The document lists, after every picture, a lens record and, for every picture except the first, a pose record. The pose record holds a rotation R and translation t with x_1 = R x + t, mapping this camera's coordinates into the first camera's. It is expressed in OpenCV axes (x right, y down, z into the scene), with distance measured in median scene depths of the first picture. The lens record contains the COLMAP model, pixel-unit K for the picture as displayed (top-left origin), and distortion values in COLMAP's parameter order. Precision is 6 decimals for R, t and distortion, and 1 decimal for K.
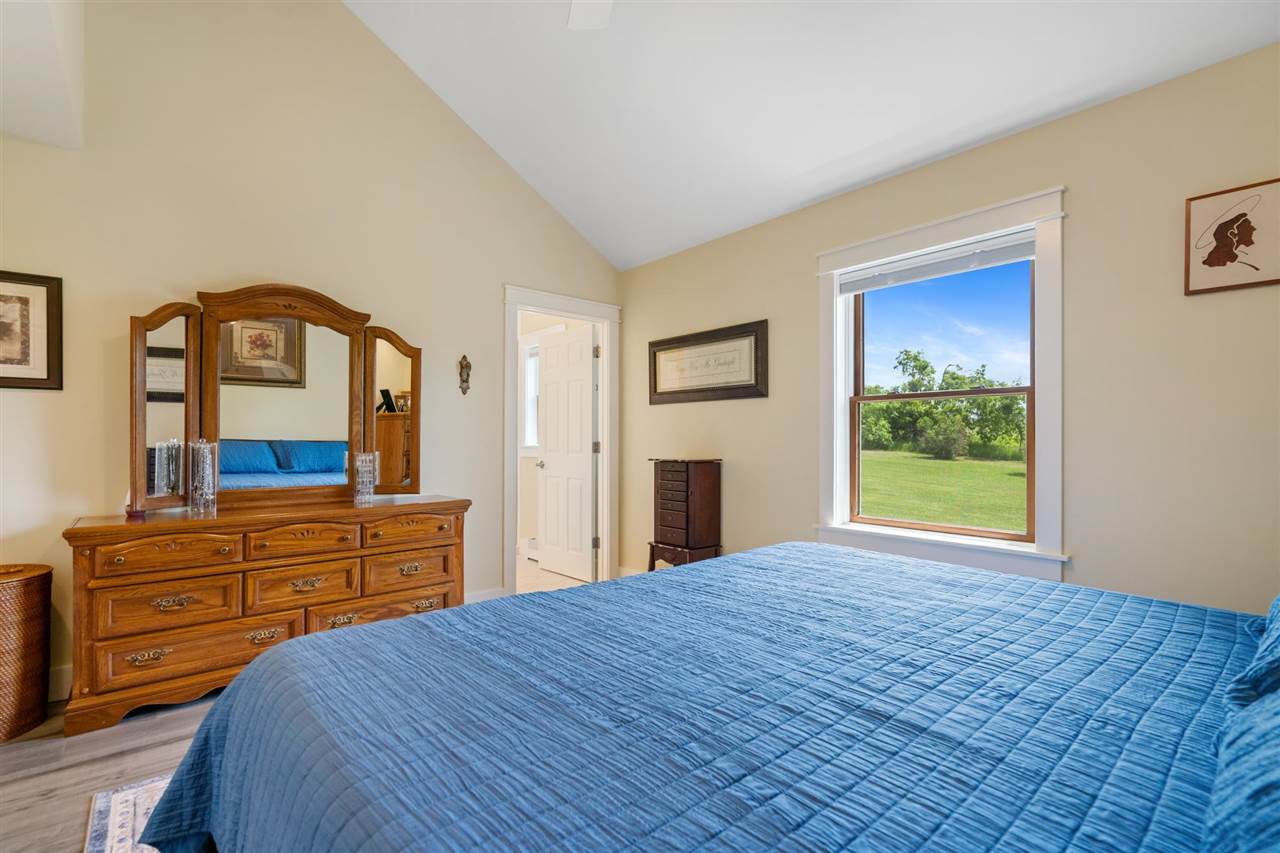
lens RADIAL K [[575.5, 0, 641.6], [0, 575.5, 430.6], [0, 0, 1]] dist [-0.002790, 0.000829]
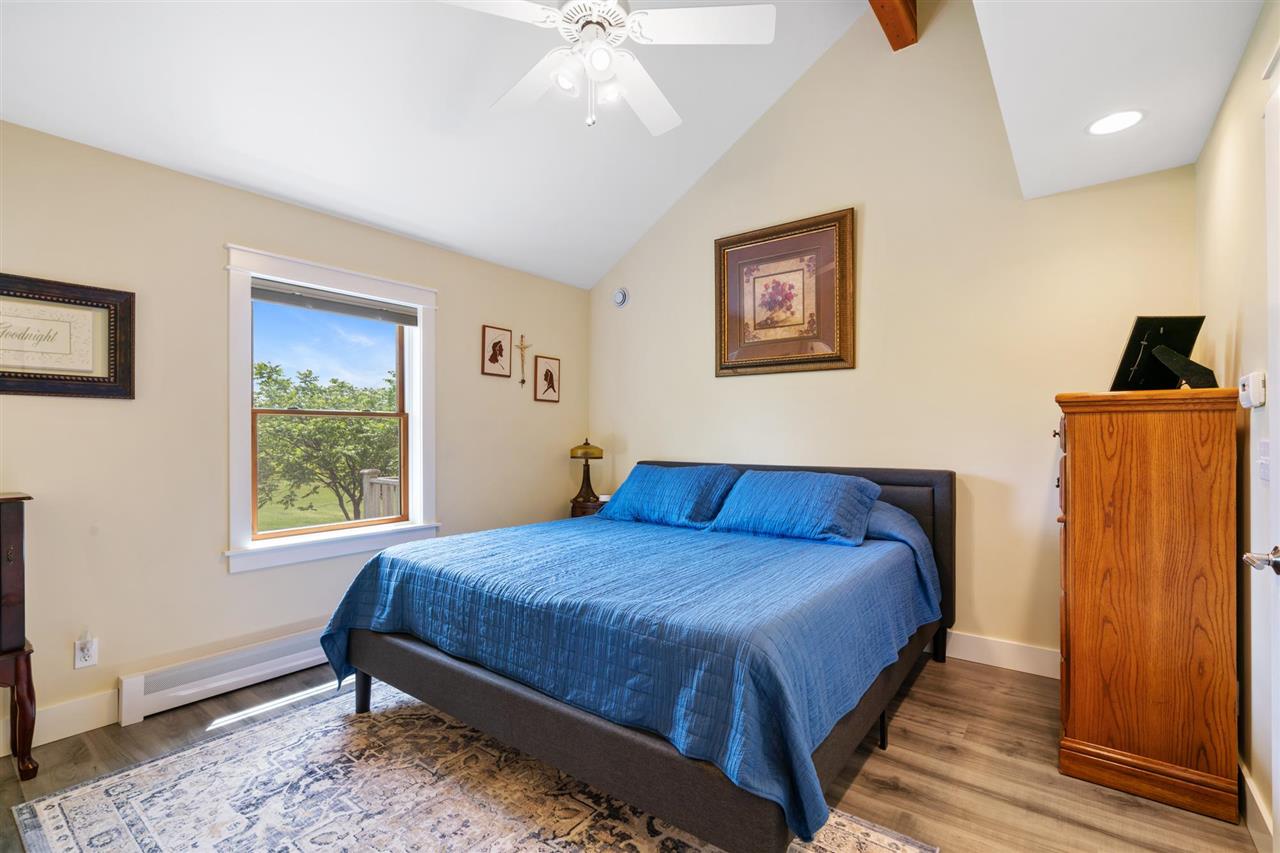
lens RADIAL K [[575.5, 0, 623.9], [0, 575.5, 428.7], [0, 0, 1]] dist [-0.002790, 0.000829]
pose [[-0.181031, 0.011290, 0.983413, -0.607671], [-0.011536, 0.999841, -0.013602, -0.017179], [-0.983410, -0.013807, -0.180872, 0.506119]]
